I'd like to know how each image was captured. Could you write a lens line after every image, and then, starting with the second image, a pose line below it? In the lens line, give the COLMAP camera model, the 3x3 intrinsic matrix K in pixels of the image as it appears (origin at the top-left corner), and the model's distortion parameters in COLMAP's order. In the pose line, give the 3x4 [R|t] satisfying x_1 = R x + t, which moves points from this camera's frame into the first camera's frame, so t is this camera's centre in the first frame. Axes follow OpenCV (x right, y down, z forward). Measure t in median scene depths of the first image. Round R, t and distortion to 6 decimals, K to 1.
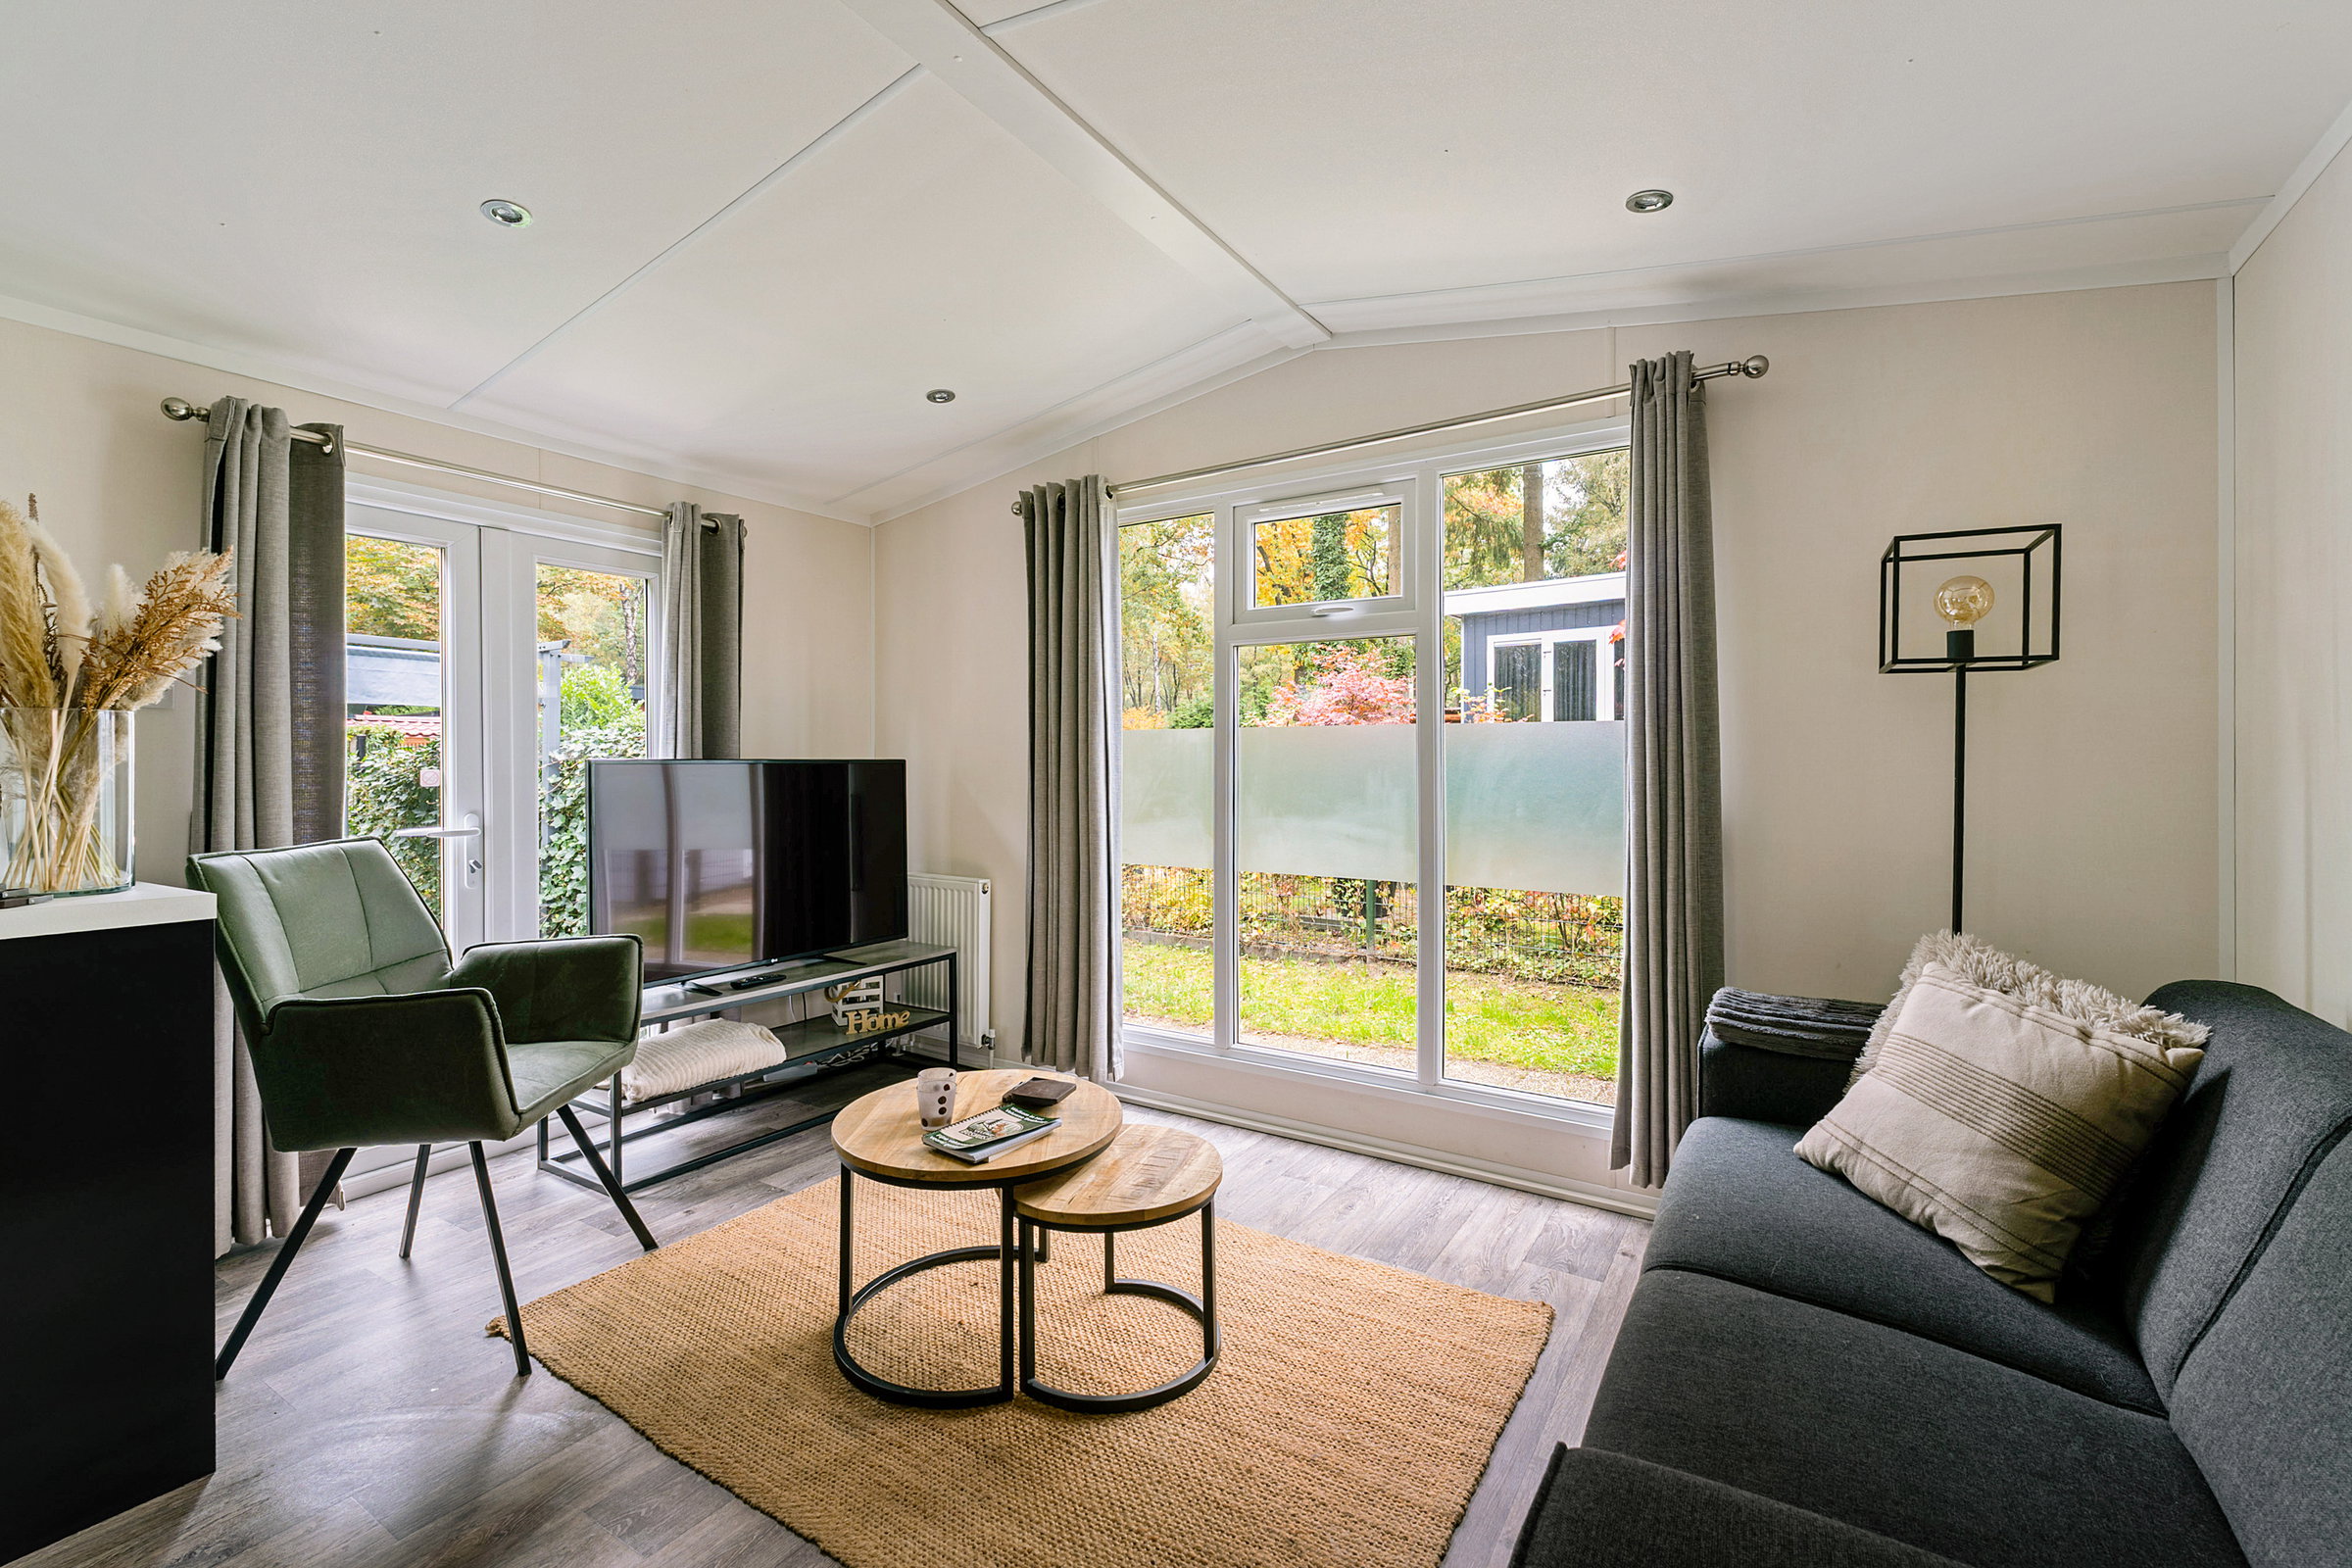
lens RADIAL K [[999.4, 0, 1210.0], [0, 999.4, 754.8], [0, 0, 1]] dist [0.004075, 0.000054]
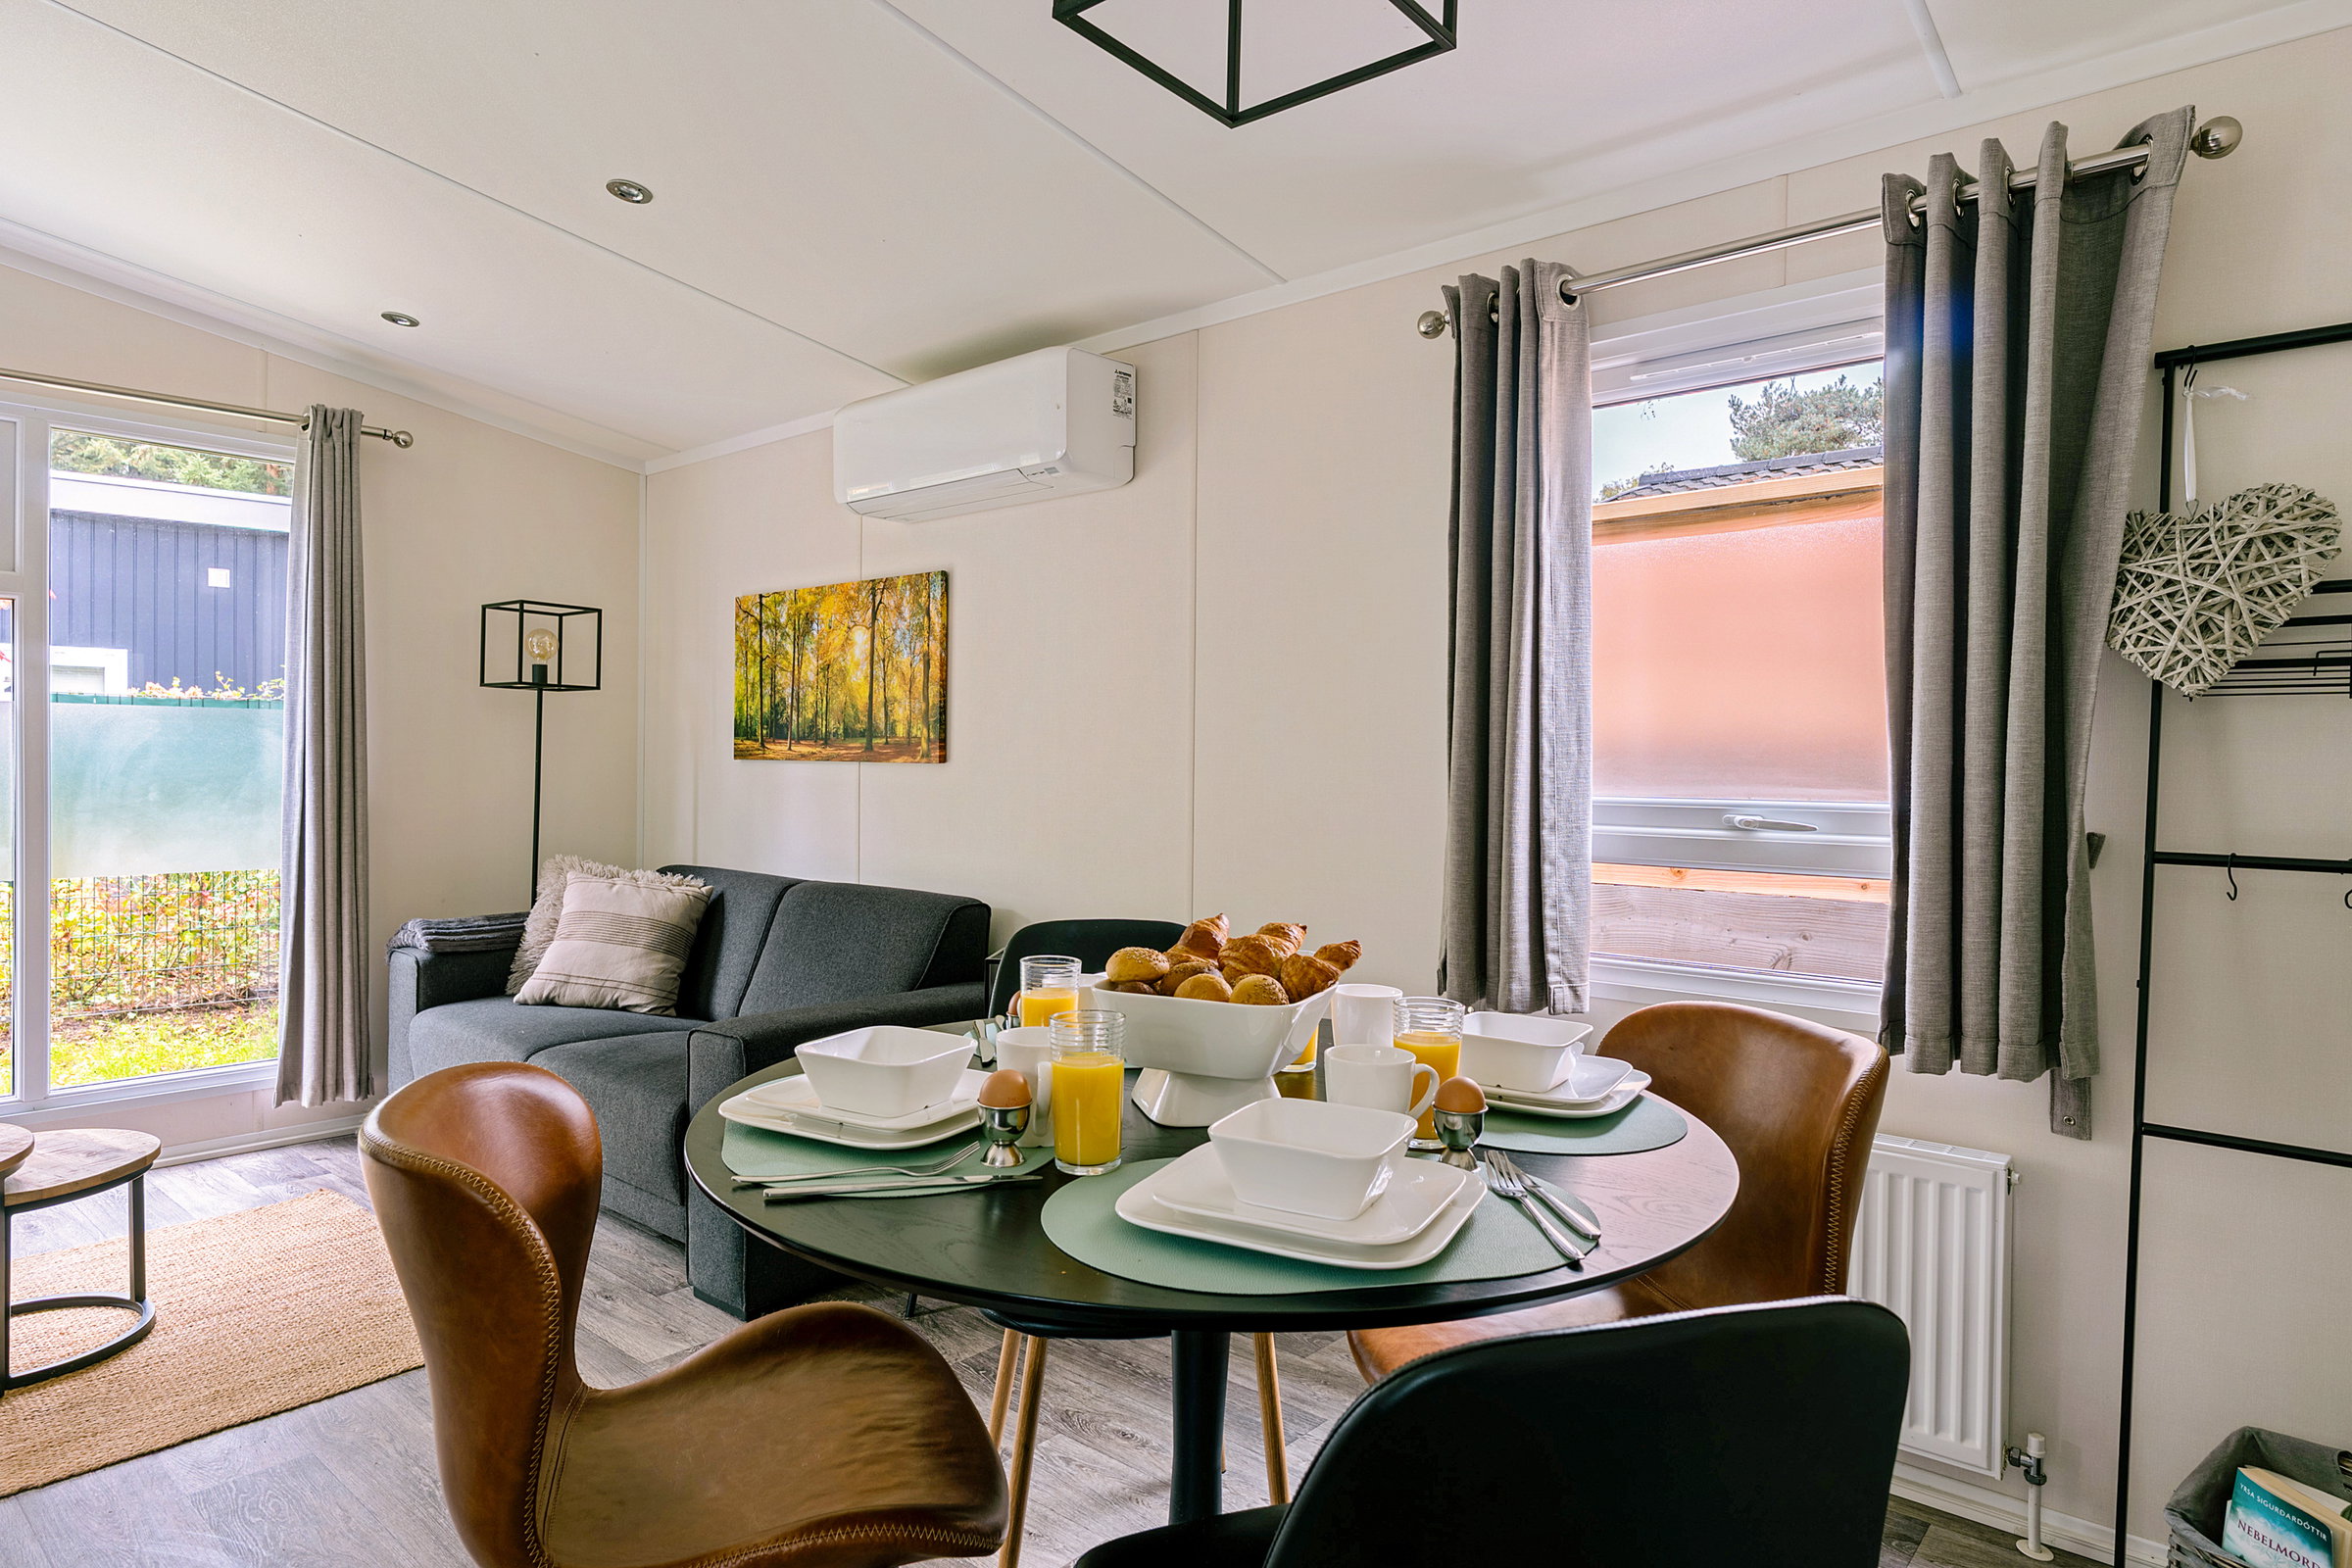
lens RADIAL K [[1317.3, 0, 1183.0], [0, 1317.3, 778.6], [0, 0, 1]] dist [-0.004865, -0.000877]
pose [[0.141545, -0.013063, 0.989846, -1.315145], [-0.020372, 0.999663, 0.016105, -0.002449], [-0.989722, -0.022445, 0.141231, -0.311831]]
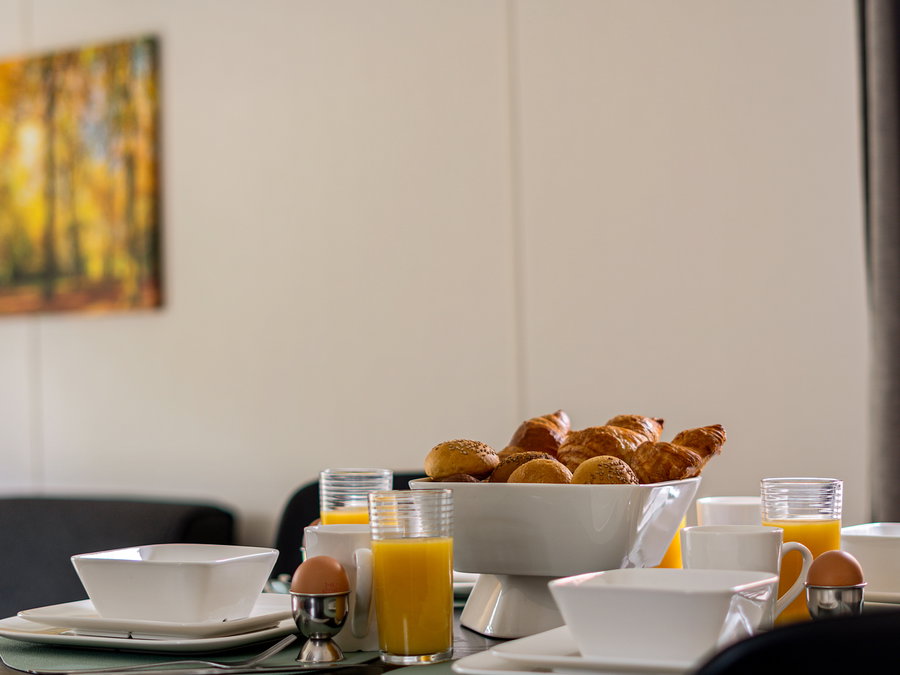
lens RADIAL K [[2223.9, 0, 449.7], [0, 2223.9, 336.9], [0, 0, 1]] dist [-0.015609, 0.000000]
pose [[0.165033, 0.007865, 0.986257, -1.656158], [0.015265, 0.999828, -0.010528, 0.072541], [-0.986170, 0.016792, 0.164884, -0.357391]]
